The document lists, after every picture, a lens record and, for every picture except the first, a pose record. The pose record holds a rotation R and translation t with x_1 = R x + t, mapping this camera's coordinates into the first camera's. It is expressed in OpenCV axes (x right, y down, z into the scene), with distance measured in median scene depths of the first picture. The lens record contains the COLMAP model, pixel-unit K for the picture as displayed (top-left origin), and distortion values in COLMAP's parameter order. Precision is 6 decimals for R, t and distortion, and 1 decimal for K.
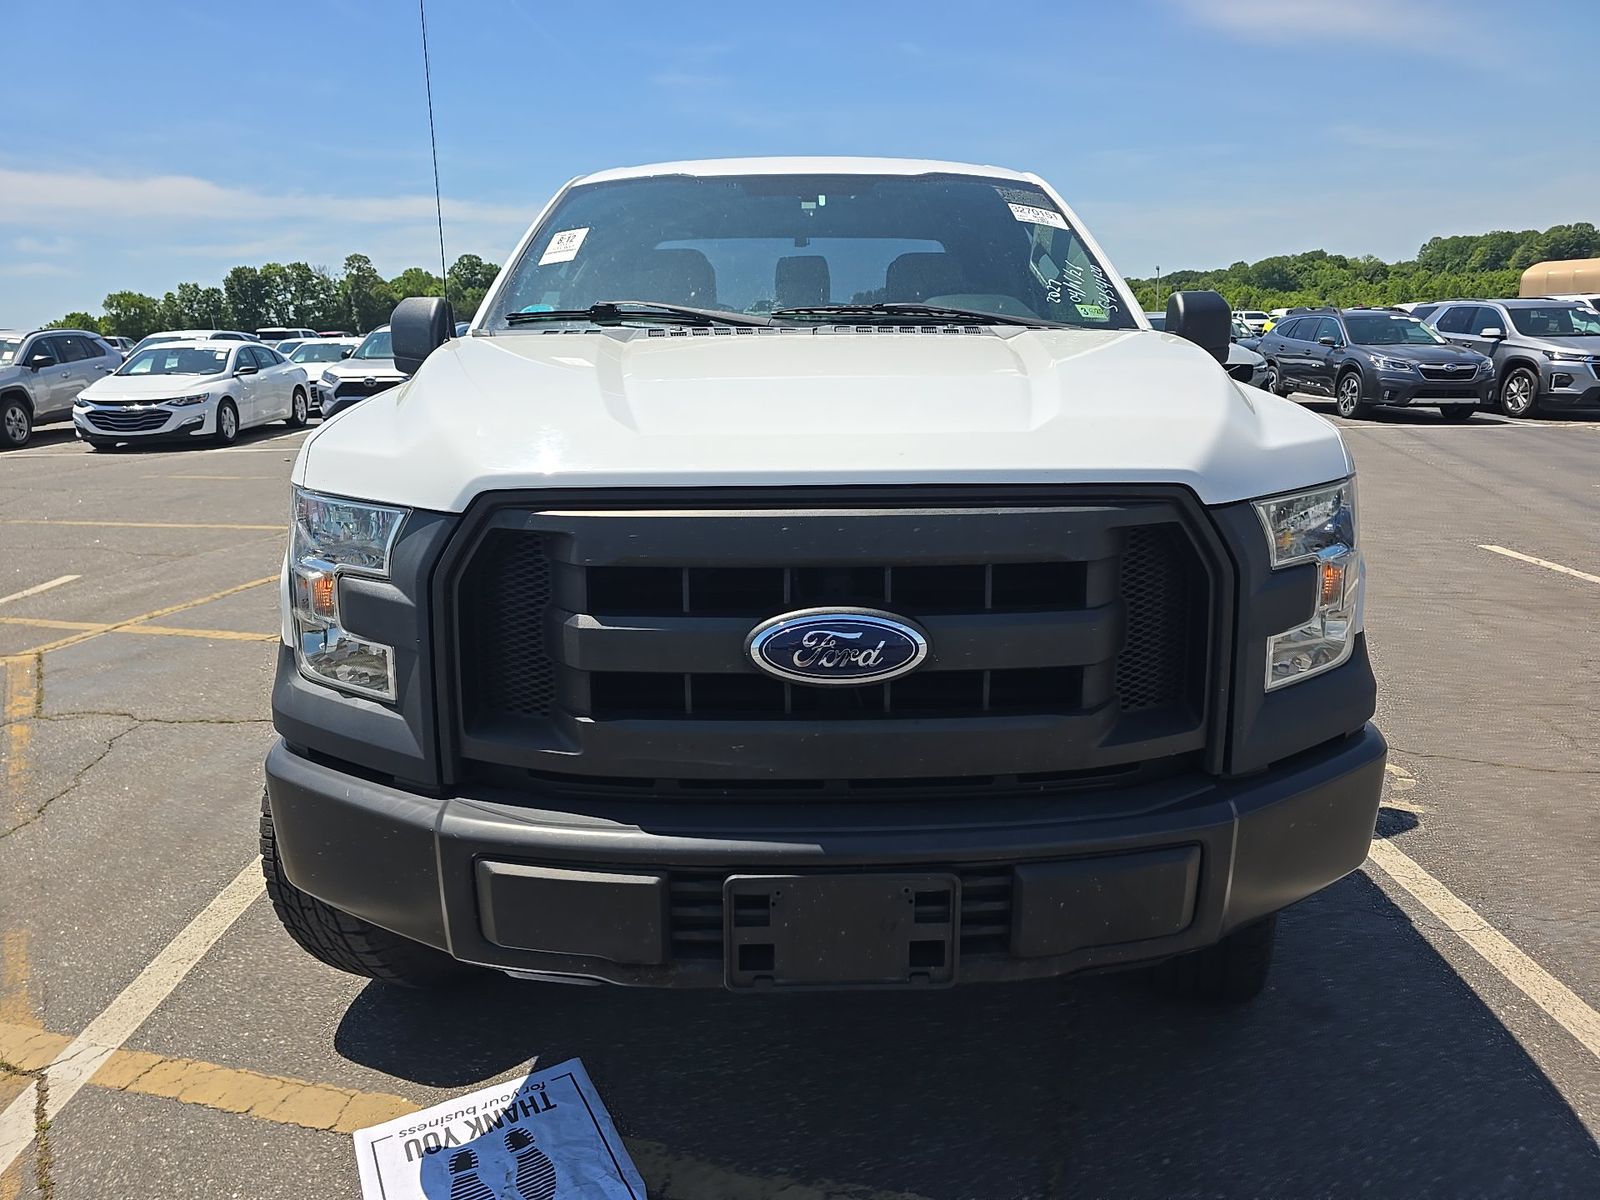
lens RADIAL K [[1080.7, 0, 801.1], [0, 1080.7, 592.6], [0, 0, 1]] dist [0.027814, -0.024436]
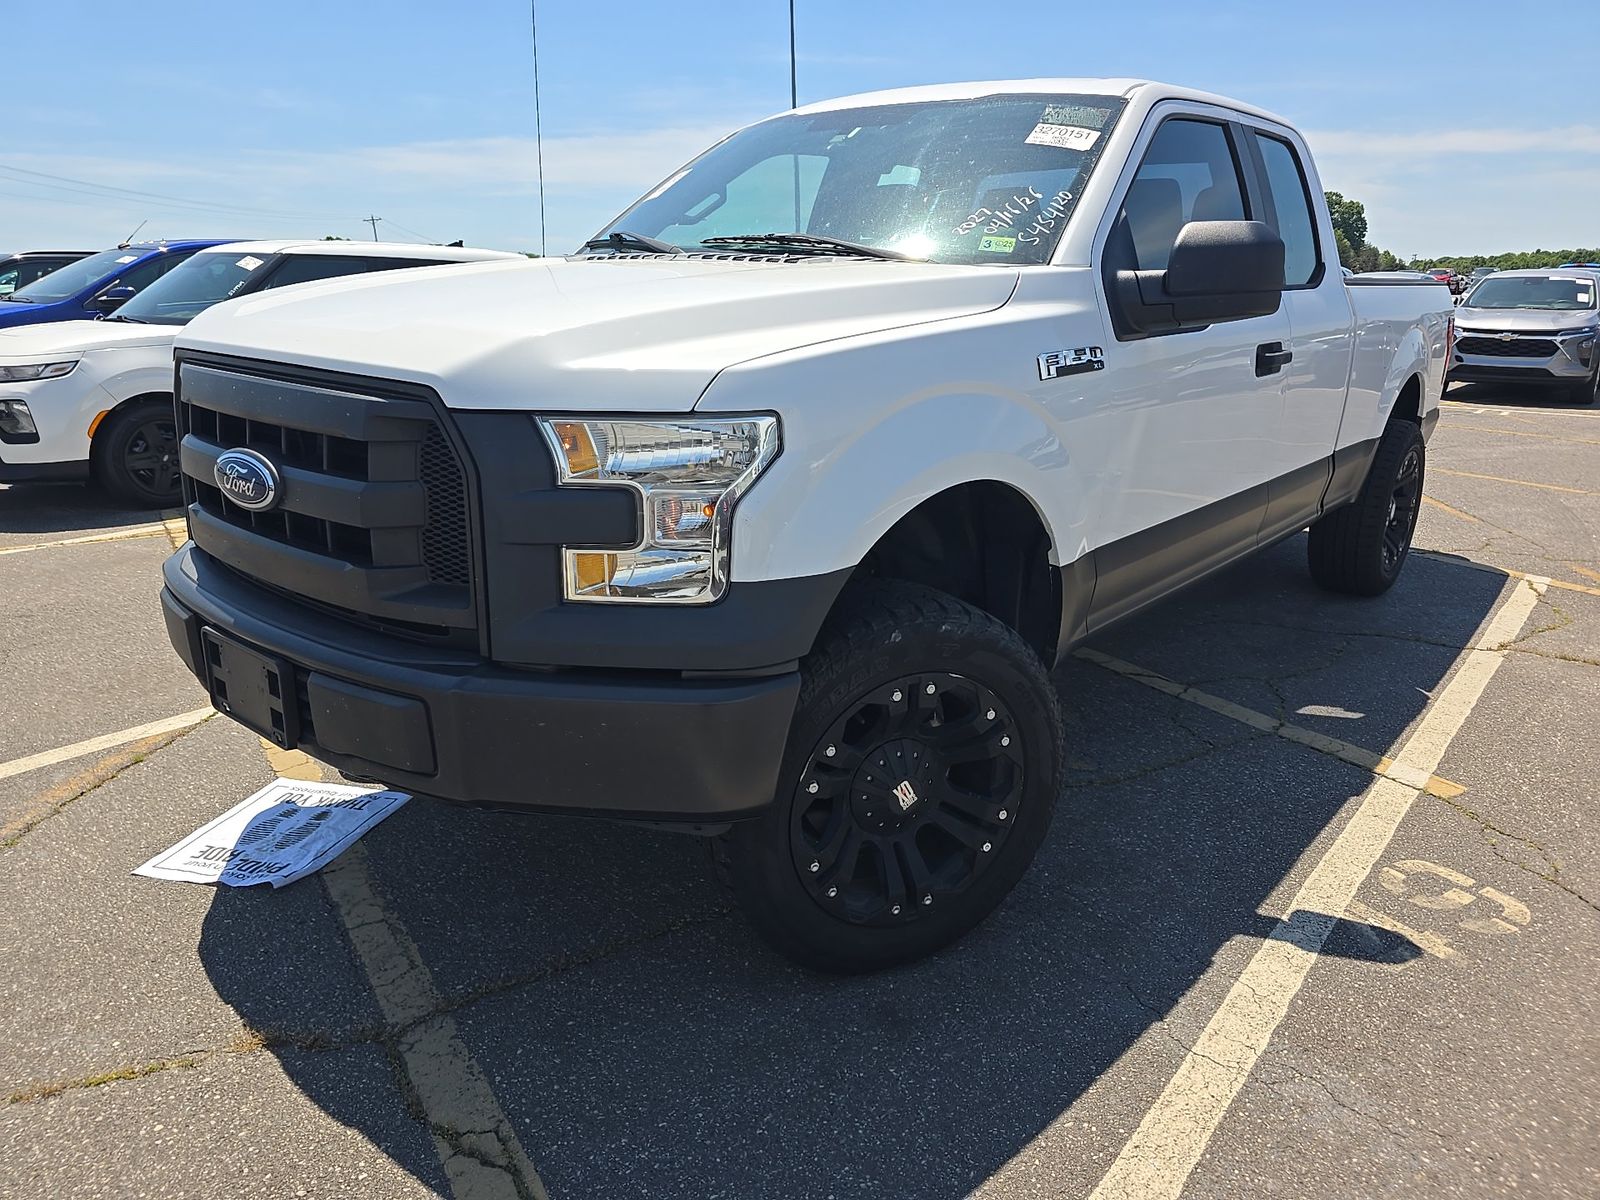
lens RADIAL K [[1080.7, 0, 804.1], [0, 1080.7, 595.3], [0, 0, 1]] dist [0.027814, -0.024436]
pose [[0.751194, 0.208513, -0.626283, 1.351306], [-0.176199, 0.977711, 0.114175, -0.080957], [0.636130, 0.024583, 0.771190, 0.357805]]
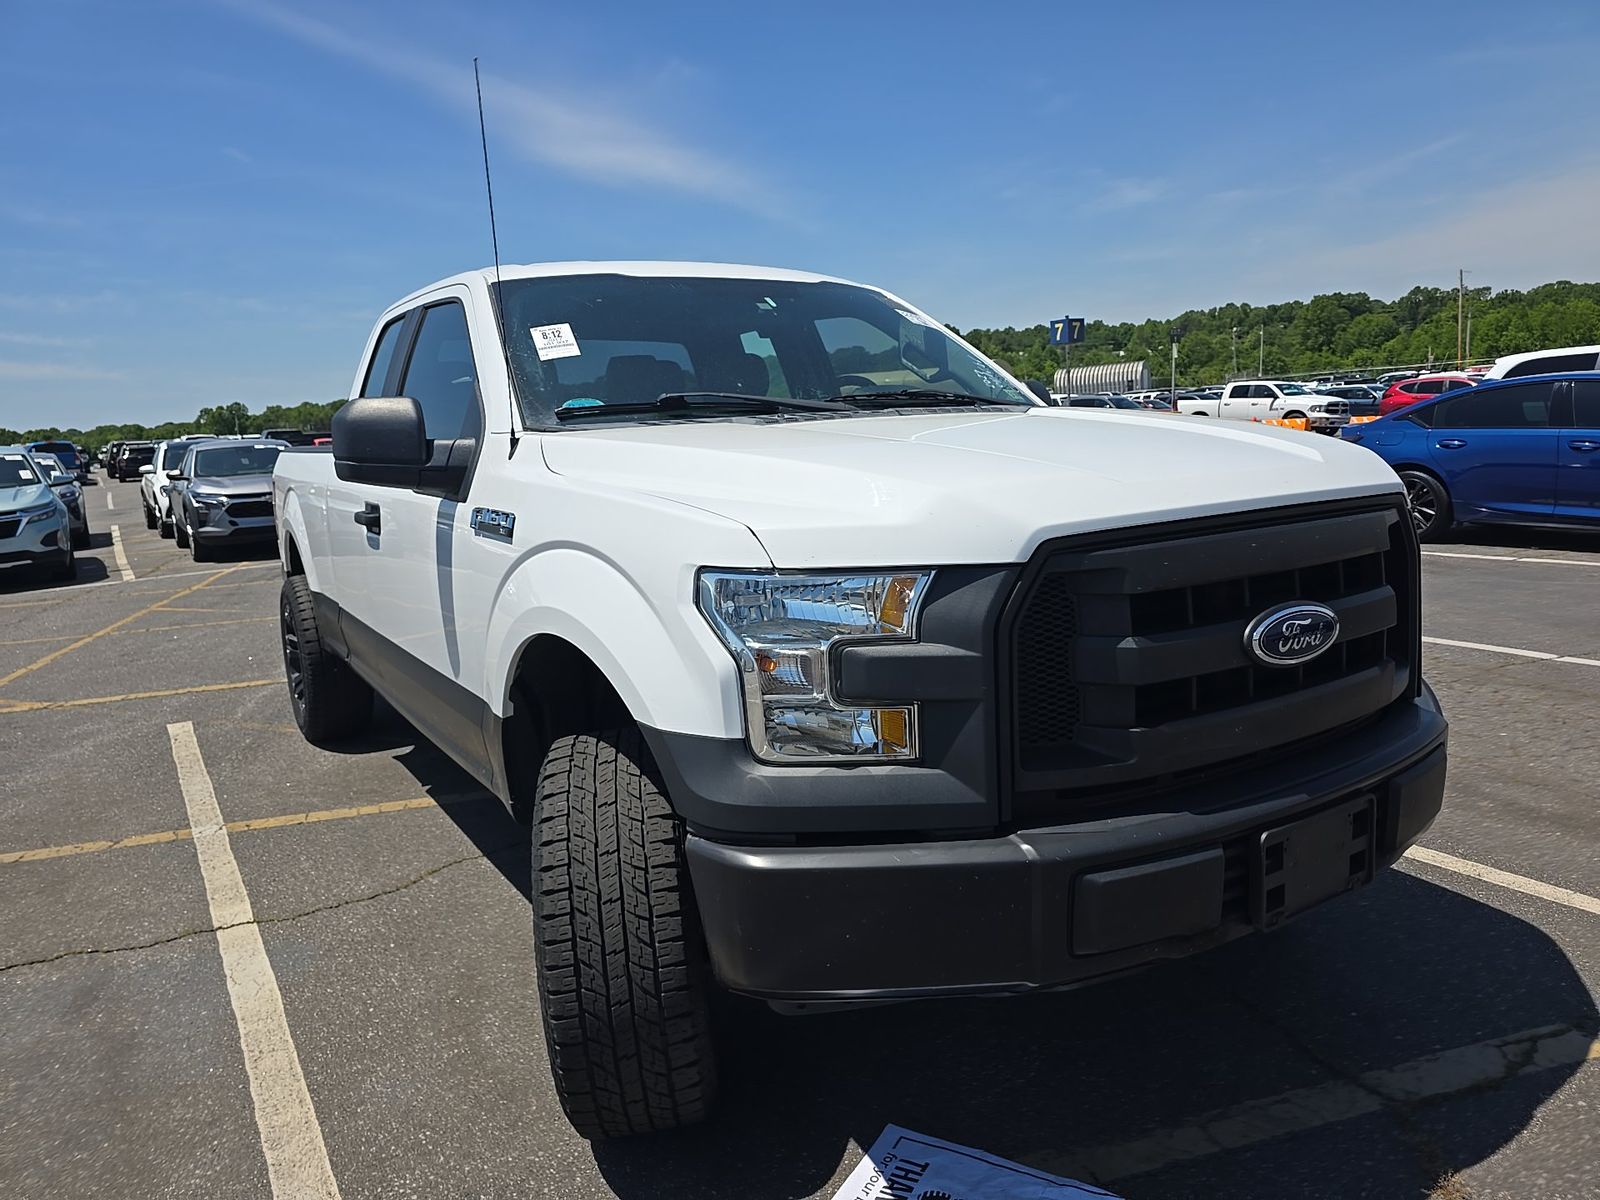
lens RADIAL K [[1080.7, 0, 798.6], [0, 1080.7, 596.6], [0, 0, 1]] dist [0.027814, -0.024436]
pose [[0.855733, -0.113173, 0.504889, -1.018308], [0.160174, 0.985796, -0.050507, -0.019473], [-0.492002, 0.124090, 0.861705, 0.162394]]
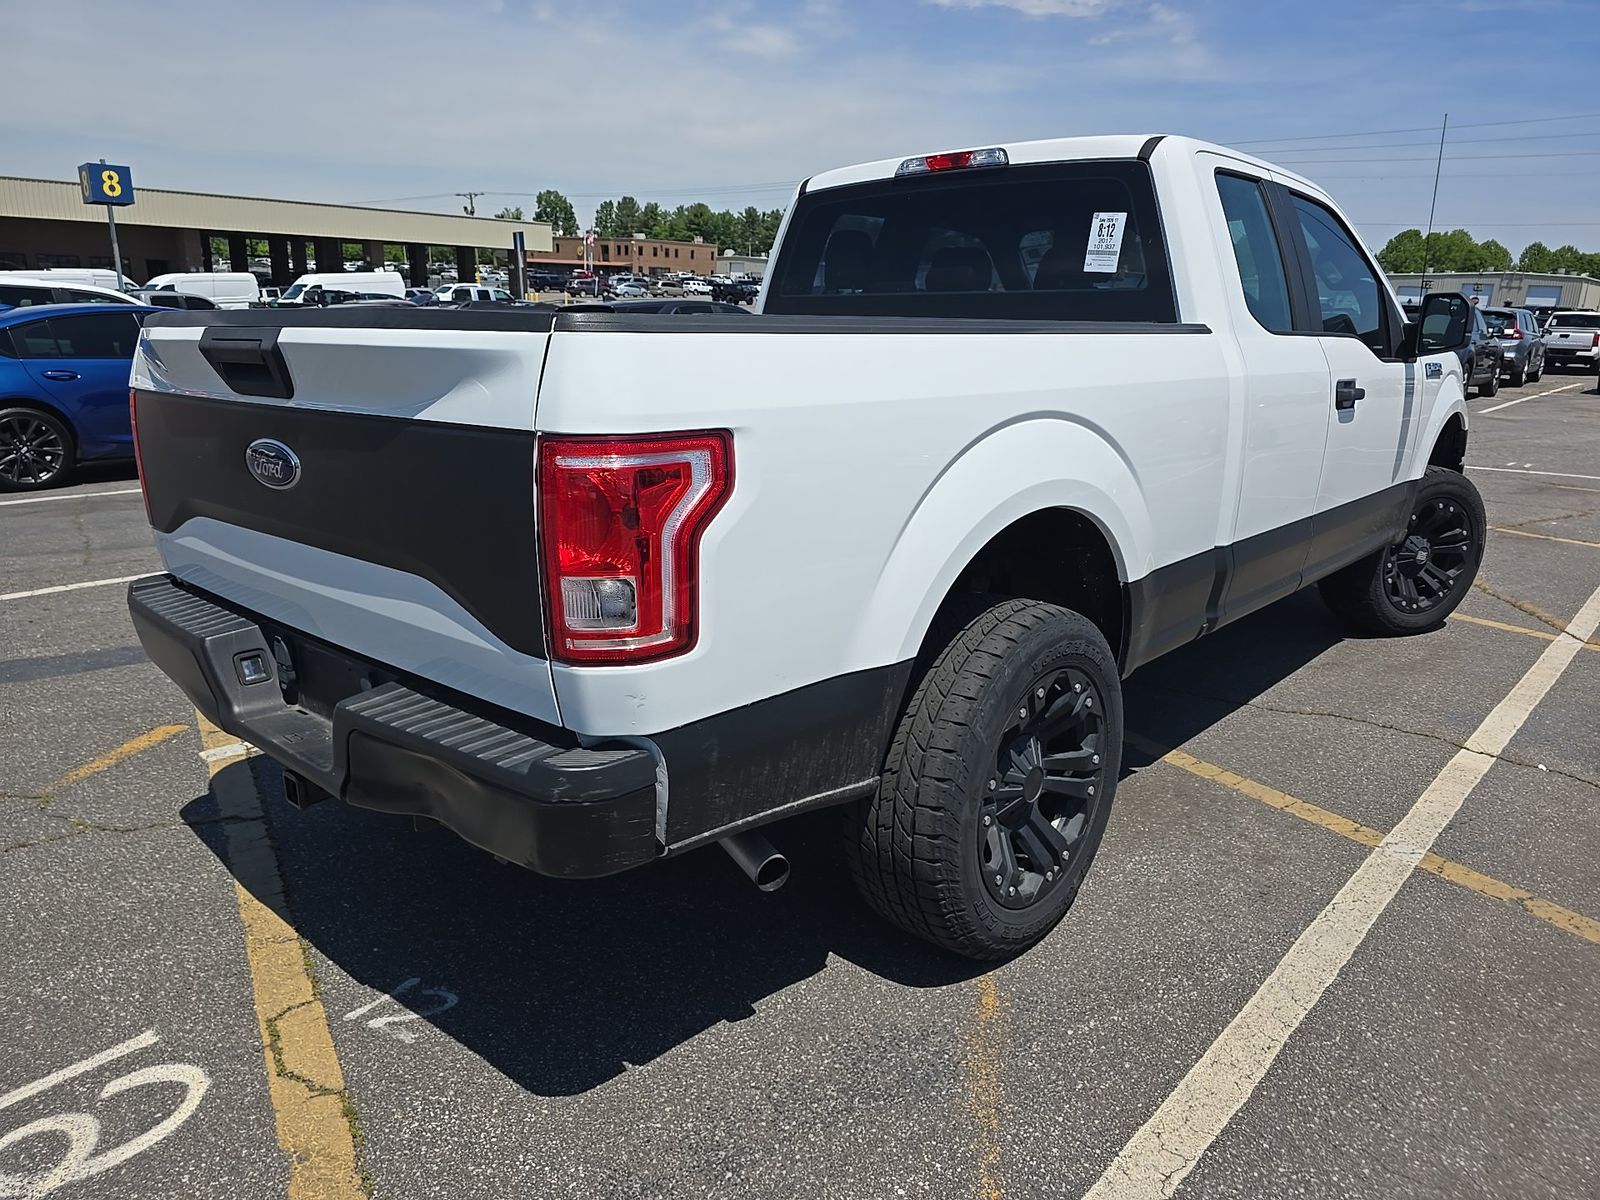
lens RADIAL K [[1080.7, 0, 810.8], [0, 1080.7, 608.8], [0, 0, 1]] dist [0.027814, -0.024436]
pose [[-0.731413, -0.157634, 0.663466, -1.421994], [0.167772, 0.901418, 0.399123, -1.155549], [-0.660975, 0.403234, -0.632862, 4.986901]]
